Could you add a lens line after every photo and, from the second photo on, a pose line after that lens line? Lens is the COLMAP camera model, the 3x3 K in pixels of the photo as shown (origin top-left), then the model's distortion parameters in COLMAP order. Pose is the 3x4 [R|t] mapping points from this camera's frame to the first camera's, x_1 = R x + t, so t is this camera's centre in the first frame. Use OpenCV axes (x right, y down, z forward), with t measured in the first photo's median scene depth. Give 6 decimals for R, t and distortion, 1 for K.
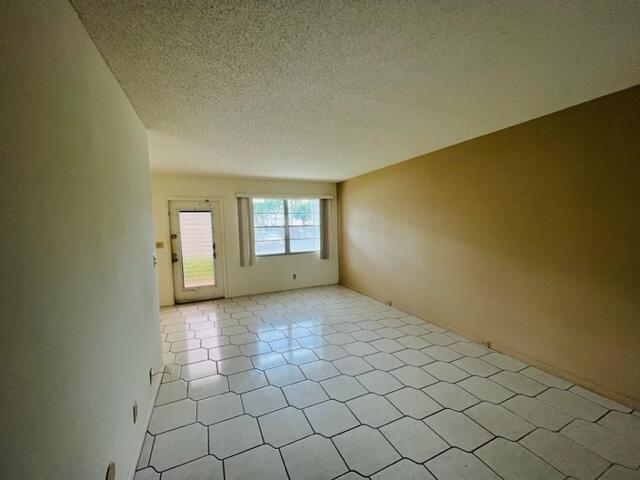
lens RADIAL K [[257.0, 0, 320.0], [0, 257.0, 240.0], [0, 0, 1]] dist [0.000181, -0.000047]
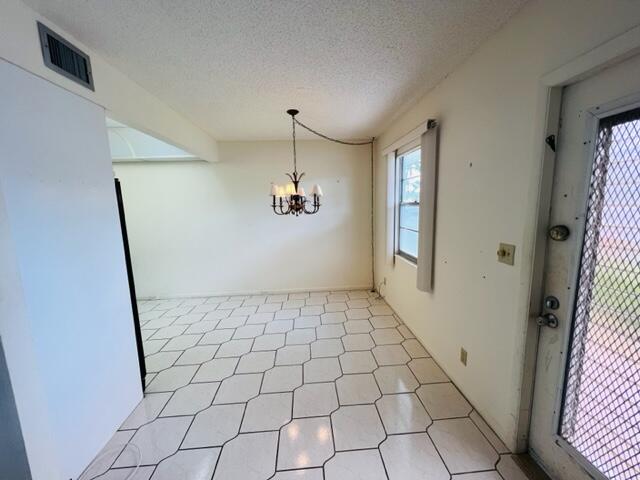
lens RADIAL K [[257.0, 0, 320.0], [0, 257.0, 240.0], [0, 0, 1]] dist [0.000181, -0.000047]
pose [[-0.350699, 0.167374, -0.921410, -0.246385], [-0.027021, 0.981681, 0.188607, -0.047712], [0.936098, 0.091042, -0.339752, 0.863845]]
